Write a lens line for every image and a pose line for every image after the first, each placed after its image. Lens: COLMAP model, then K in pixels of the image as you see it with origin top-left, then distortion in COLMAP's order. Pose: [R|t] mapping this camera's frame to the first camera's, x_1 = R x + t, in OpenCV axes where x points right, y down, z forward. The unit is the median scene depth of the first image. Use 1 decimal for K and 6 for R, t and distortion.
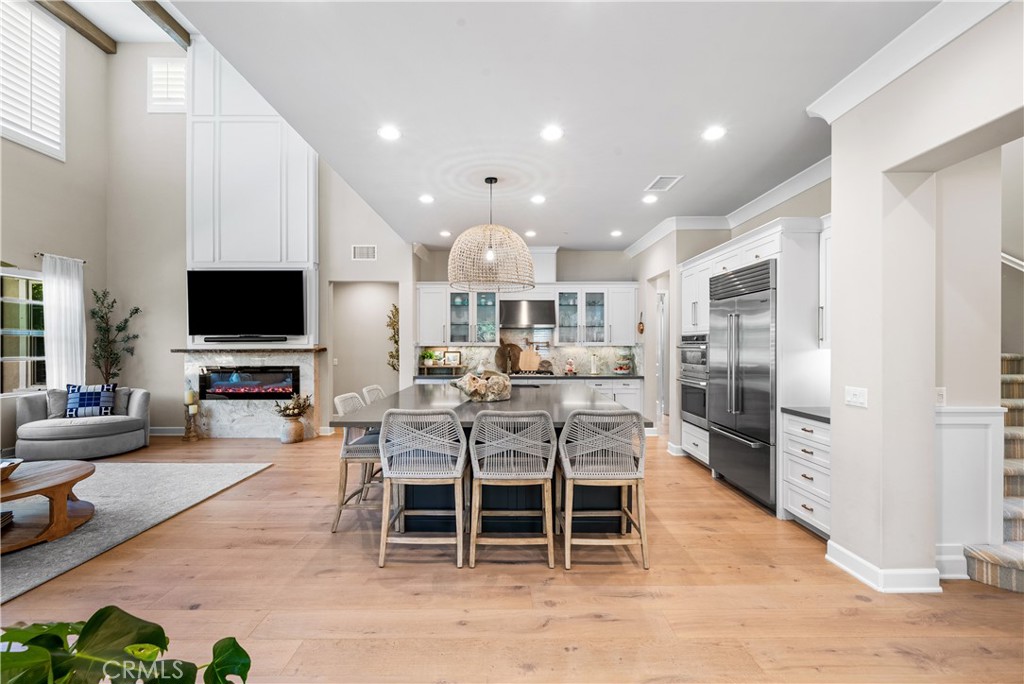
lens RADIAL K [[434.5, 0, 511.6], [0, 434.5, 346.5], [0, 0, 1]] dist [0.000625, 0.000120]
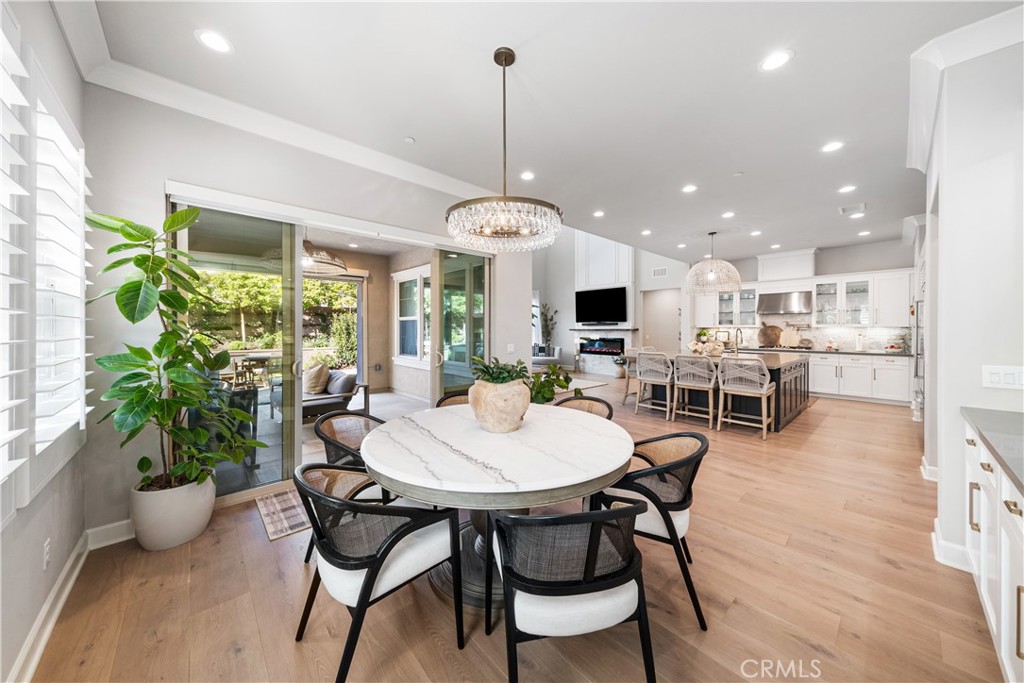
lens RADIAL K [[346.2, 0, 508.0], [0, 346.2, 329.3], [0, 0, 1]] dist [-0.000057, 0.000000]
pose [[0.666609, 0.001881, -0.745405, 0.282997], [-0.002362, 0.999997, 0.000412, 0.007129], [0.745404, 0.001486, 0.666611, -0.356309]]
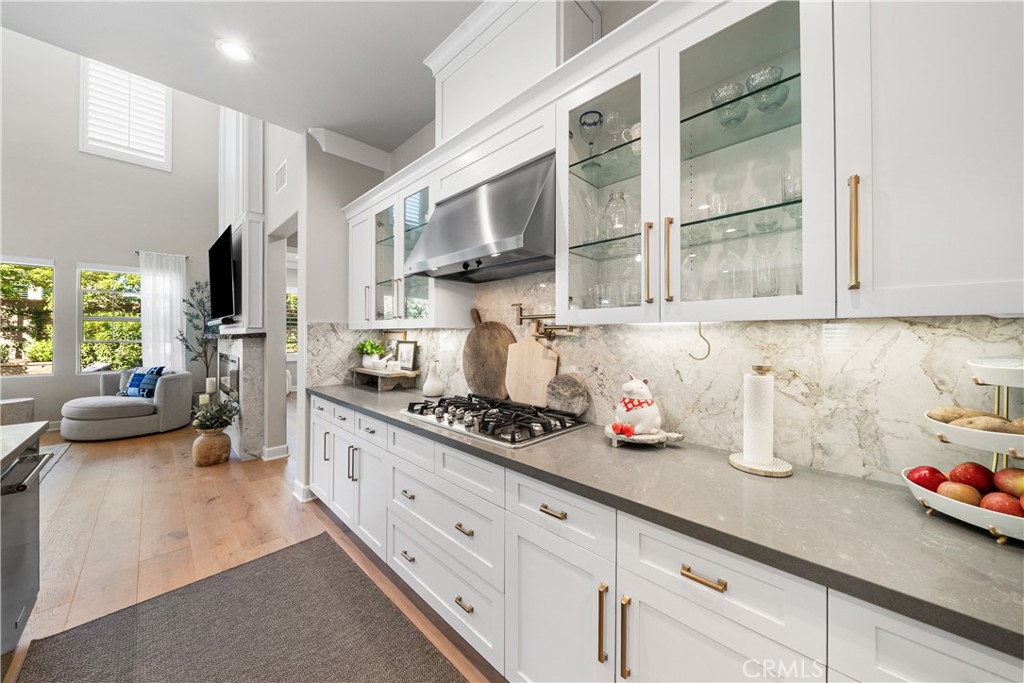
lens RADIAL K [[352.8, 0, 513.3], [0, 352.8, 333.3], [0, 0, 1]] dist [-0.000508, -0.000030]
pose [[0.699311, -0.001870, -0.714815, 0.252972], [-0.005409, 0.999954, -0.007908, 0.006091], [0.714797, 0.009396, 0.699269, 0.909106]]
